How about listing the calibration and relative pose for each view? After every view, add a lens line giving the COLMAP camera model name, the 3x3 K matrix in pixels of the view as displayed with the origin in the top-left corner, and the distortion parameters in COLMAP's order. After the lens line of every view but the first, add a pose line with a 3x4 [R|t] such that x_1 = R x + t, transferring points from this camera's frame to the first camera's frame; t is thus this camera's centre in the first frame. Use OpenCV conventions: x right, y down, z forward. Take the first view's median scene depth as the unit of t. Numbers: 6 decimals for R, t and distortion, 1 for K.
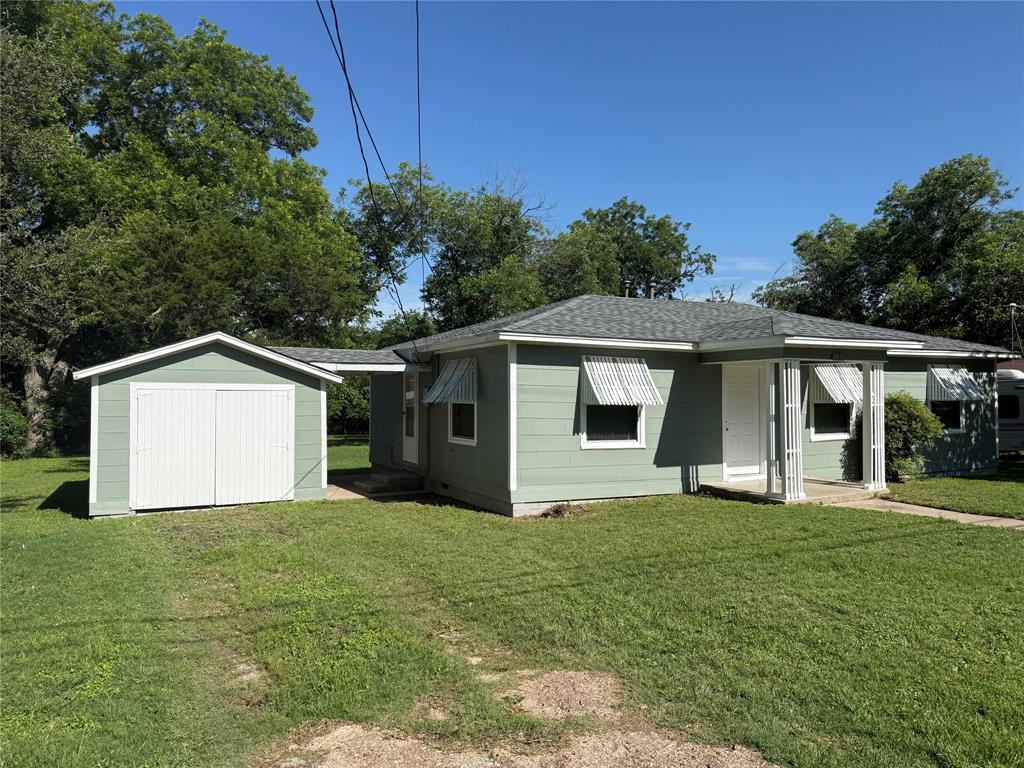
lens RADIAL K [[704.8, 0, 512.0], [0, 704.8, 384.0], [0, 0, 1]] dist [0.094079, -0.141269]
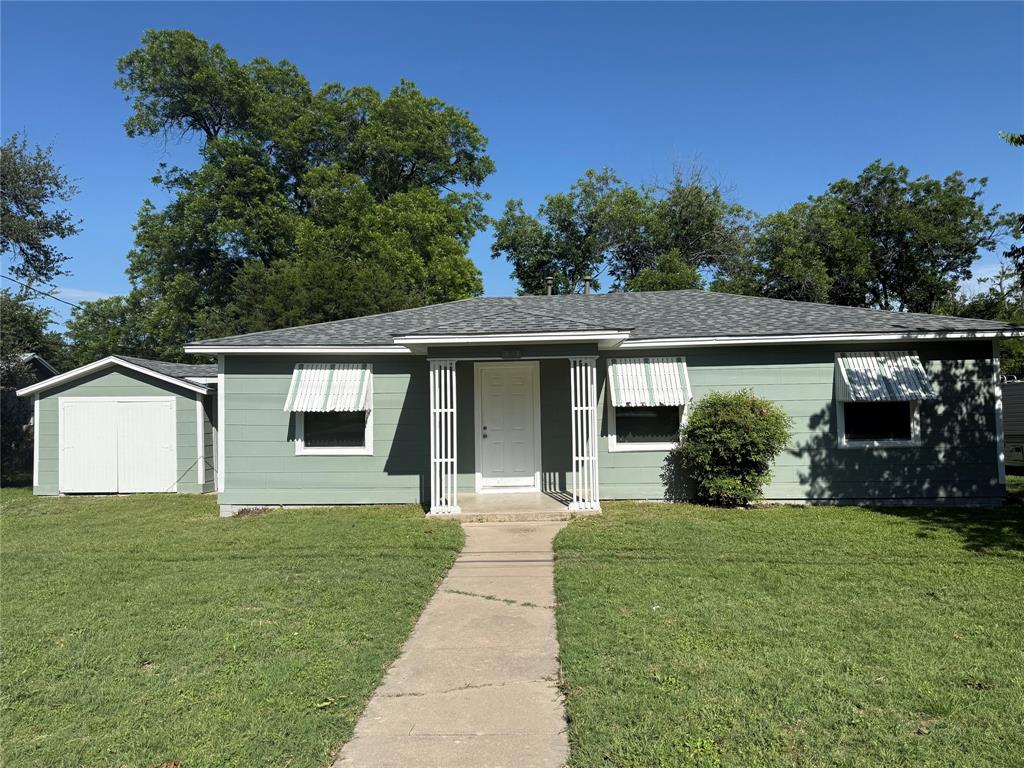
lens RADIAL K [[704.8, 0, 512.0], [0, 704.8, 384.0], [0, 0, 1]] dist [0.094079, -0.141269]
pose [[0.872265, -0.026316, -0.488324, 0.713064], [0.022704, 0.999654, -0.013317, 0.008228], [0.488506, 0.000529, 0.872561, 0.203118]]
